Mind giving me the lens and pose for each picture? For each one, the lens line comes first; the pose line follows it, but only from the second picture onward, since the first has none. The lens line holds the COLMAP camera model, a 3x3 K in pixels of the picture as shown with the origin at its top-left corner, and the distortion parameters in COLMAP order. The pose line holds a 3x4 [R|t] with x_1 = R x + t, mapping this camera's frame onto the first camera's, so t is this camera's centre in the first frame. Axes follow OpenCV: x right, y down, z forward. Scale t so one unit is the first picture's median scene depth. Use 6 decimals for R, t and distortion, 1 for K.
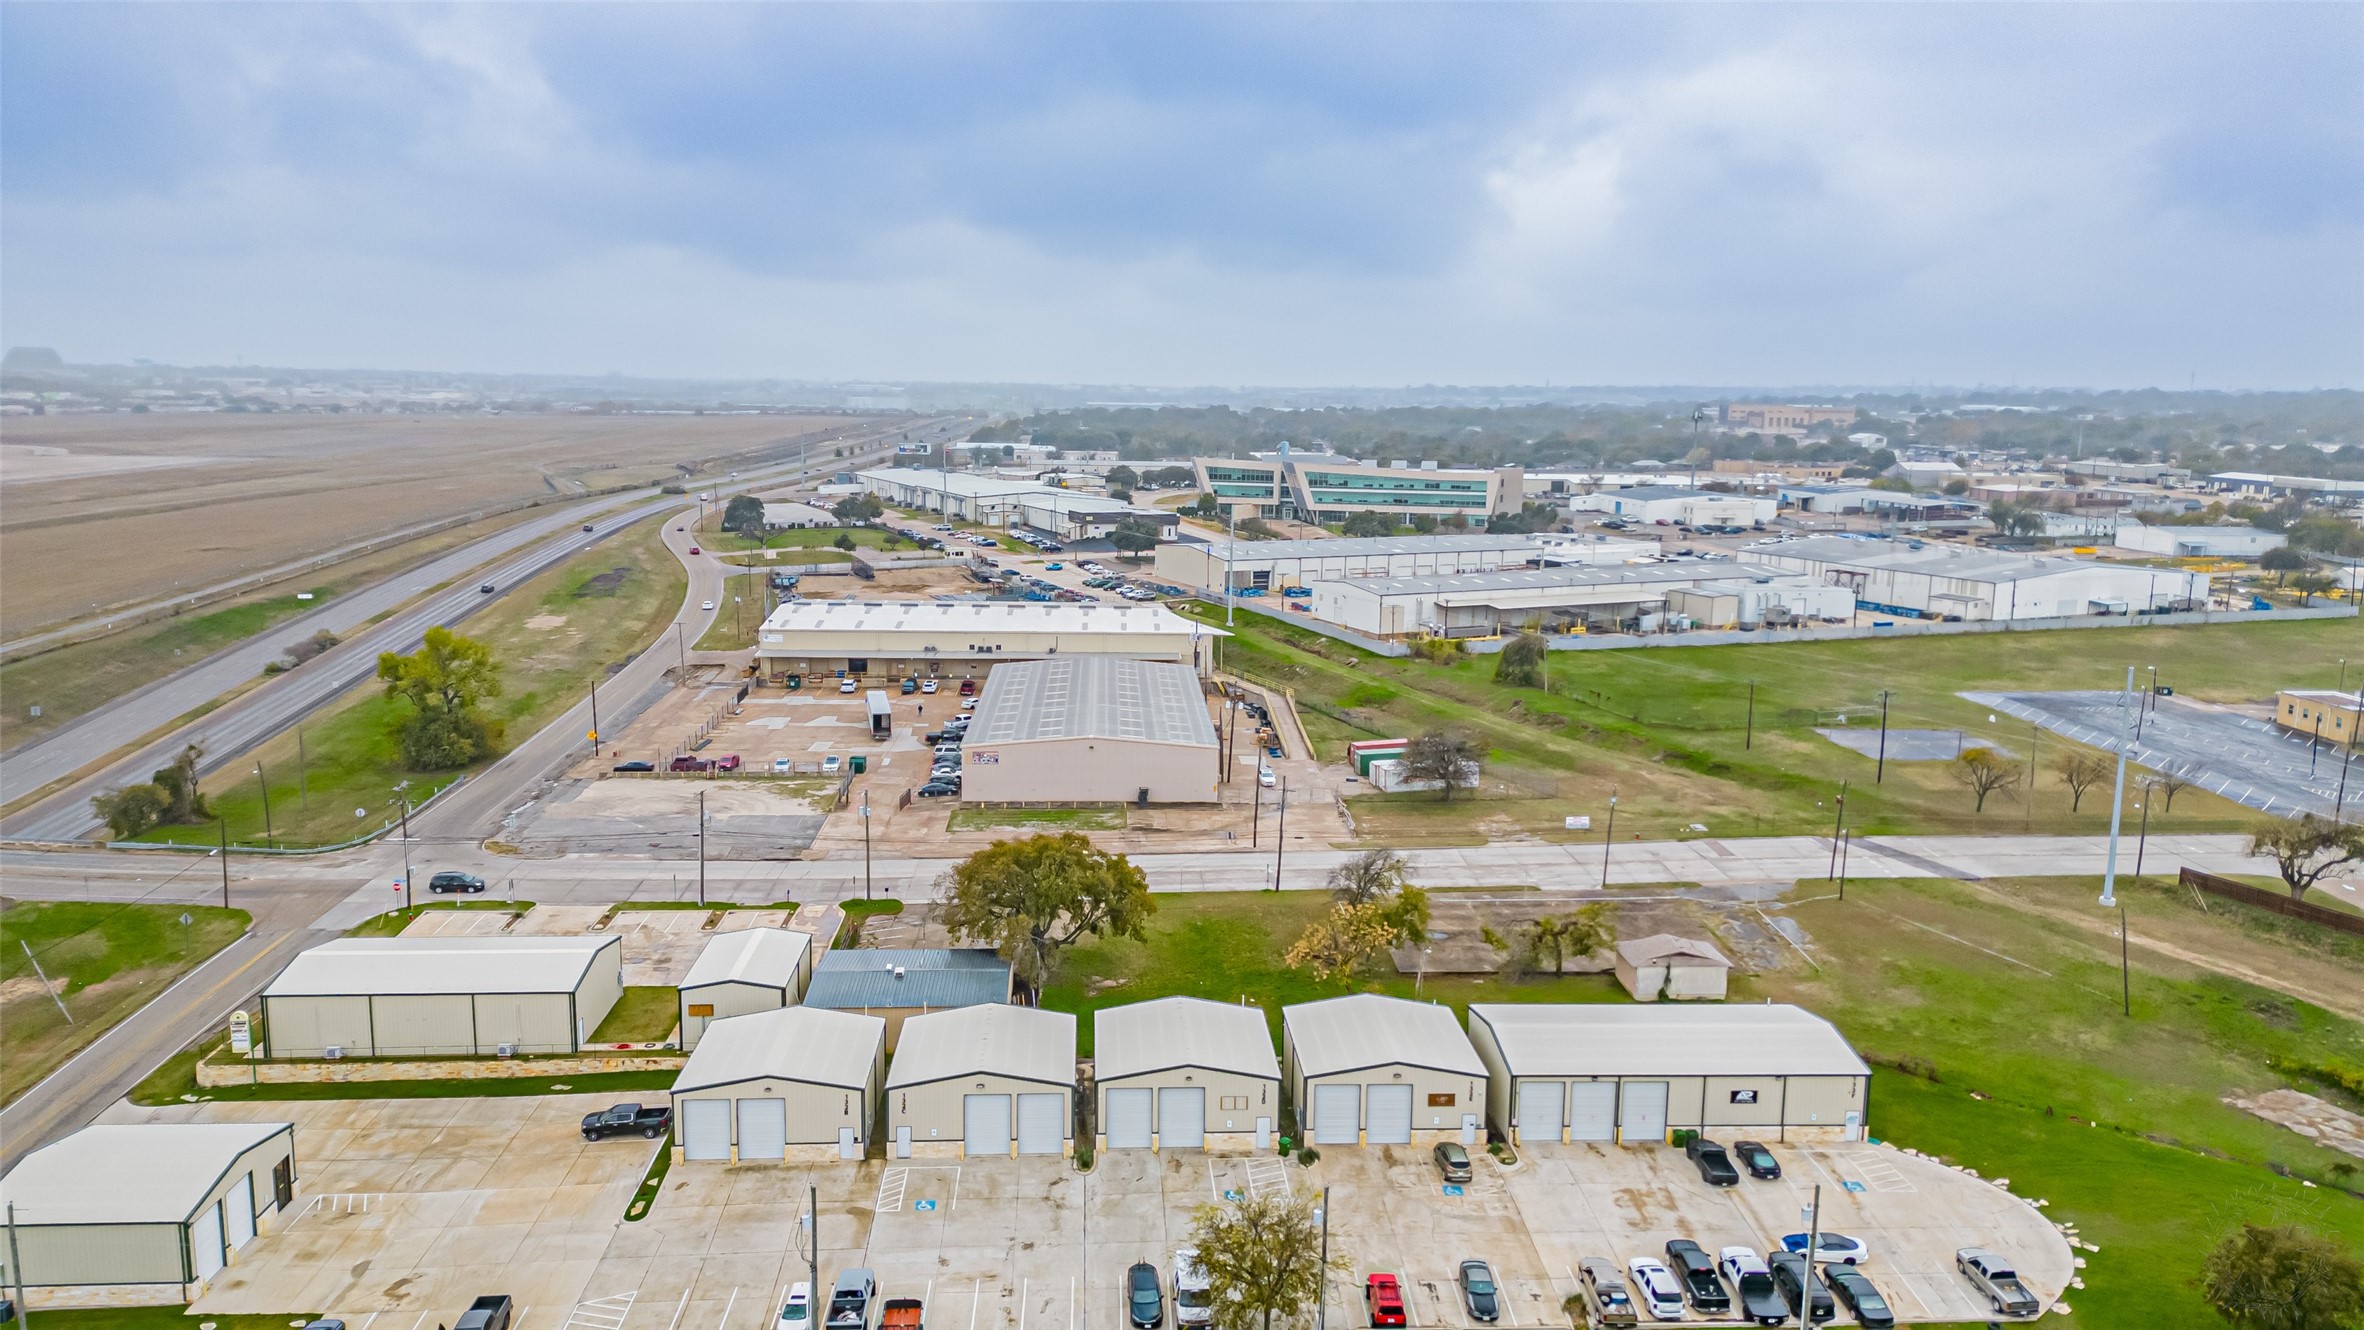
lens RADIAL K [[1643.2, 0, 1182.0], [0, 1643.2, 665.0], [0, 0, 1]] dist [0.091739, -0.105083]
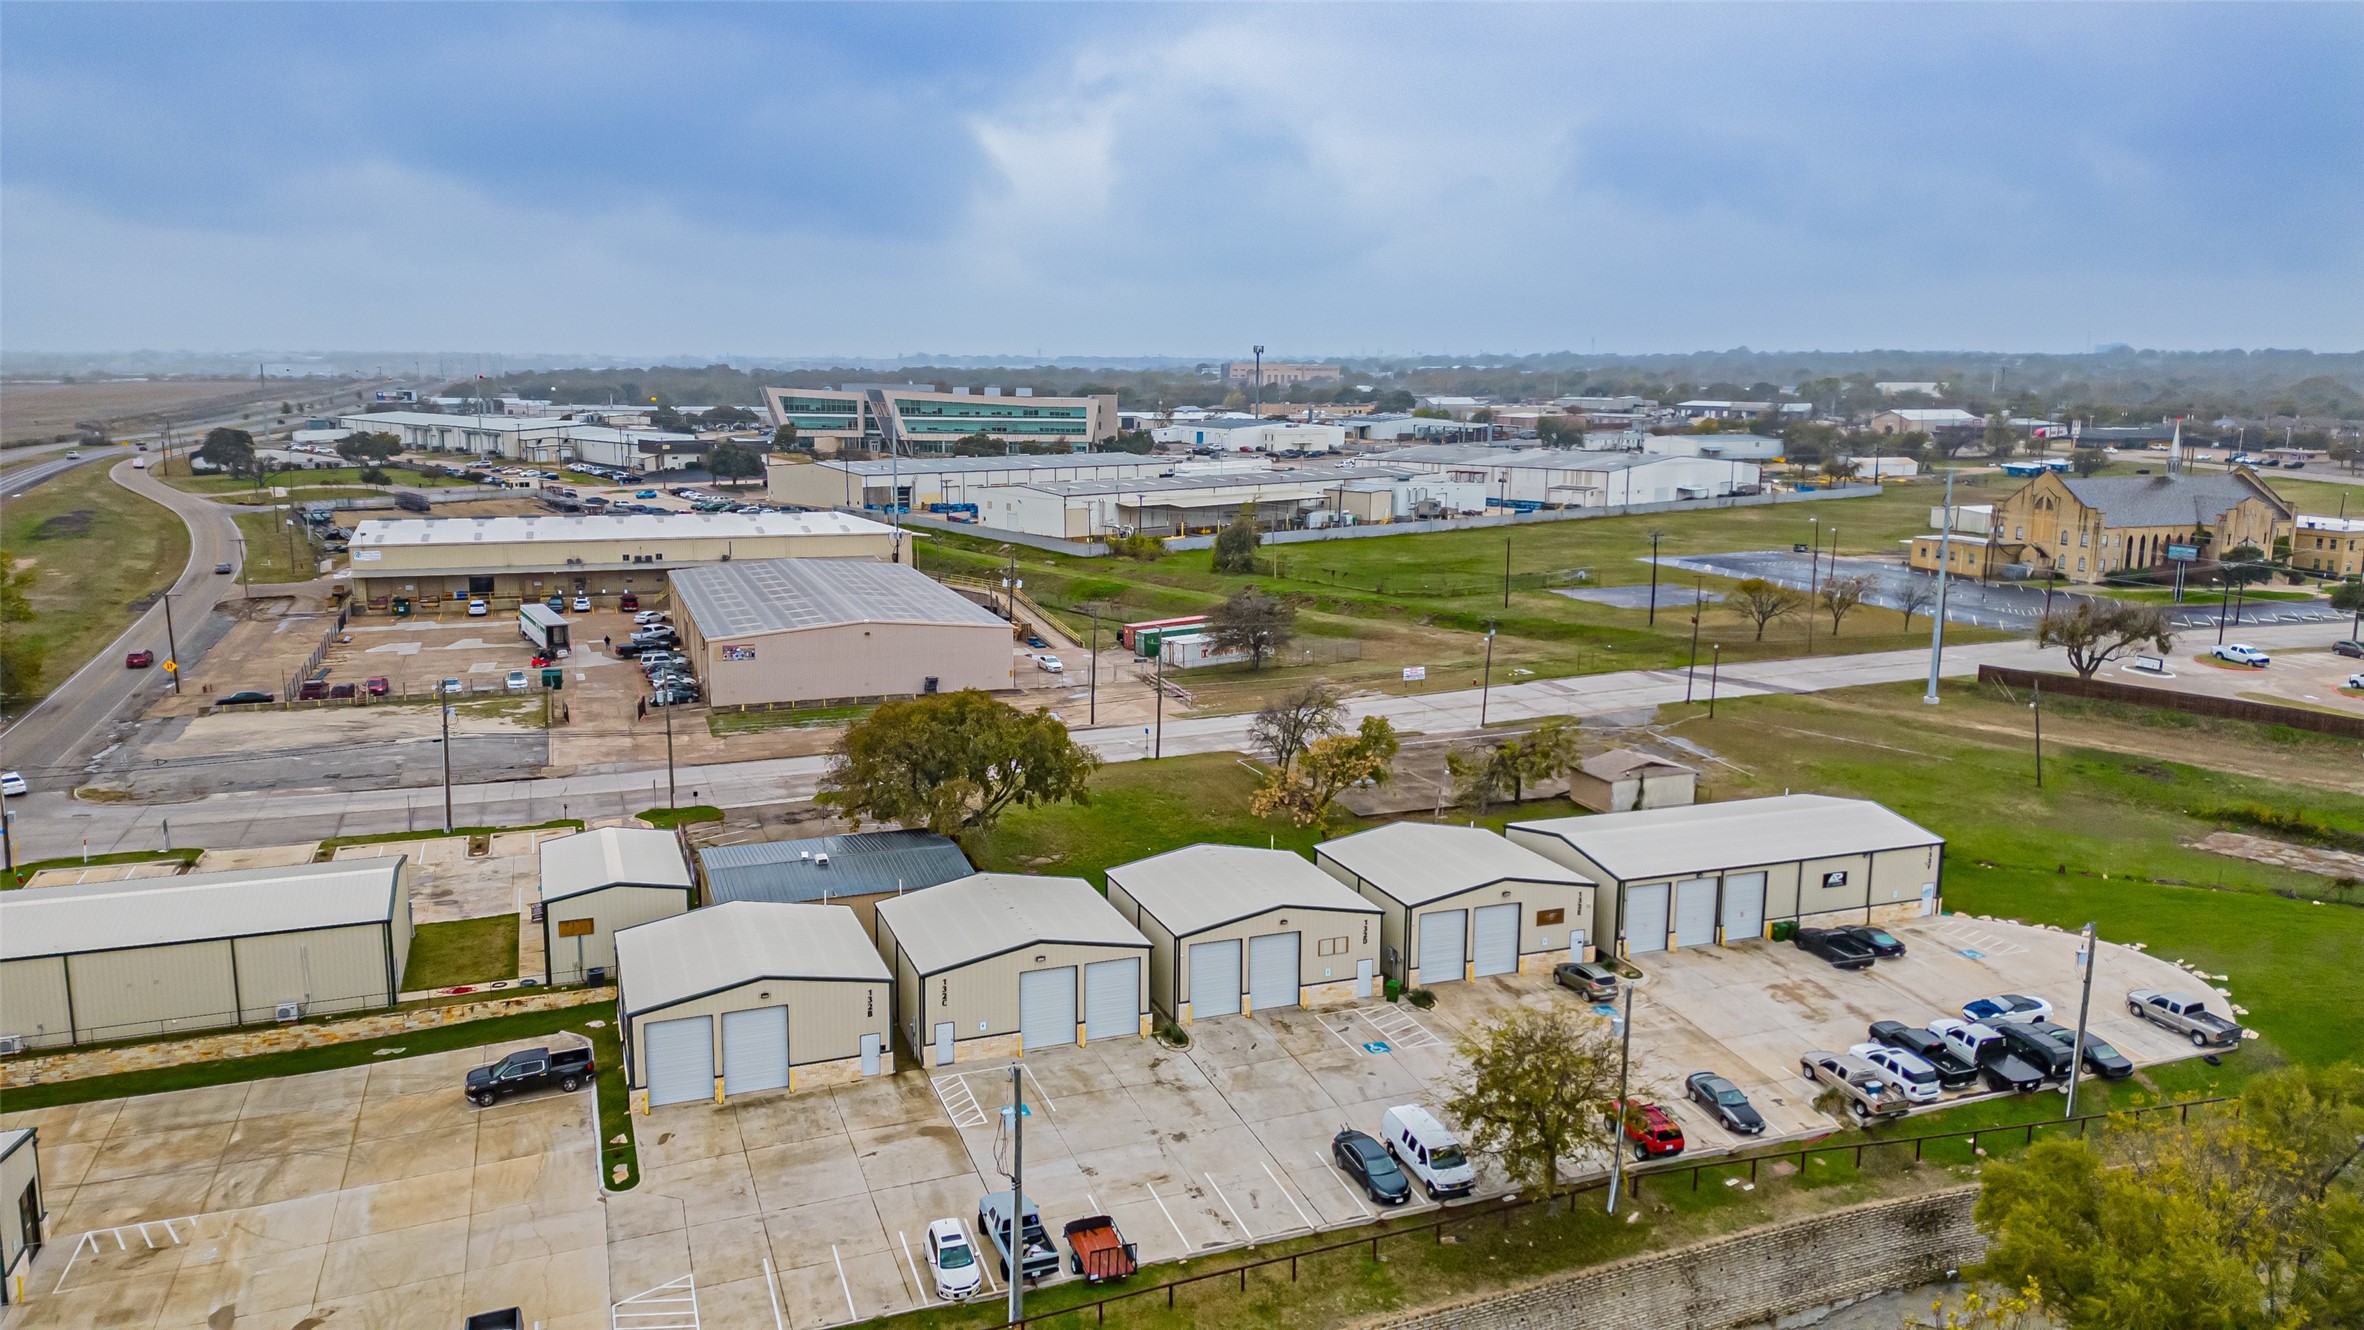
lens RADIAL K [[1643.2, 0, 1182.0], [0, 1643.2, 665.0], [0, 0, 1]] dist [0.091739, -0.105083]
pose [[0.951520, -0.062704, 0.301129, -0.220619], [0.058858, 0.998027, 0.021839, 0.080555], [-0.301904, -0.003056, 0.953333, 0.188026]]
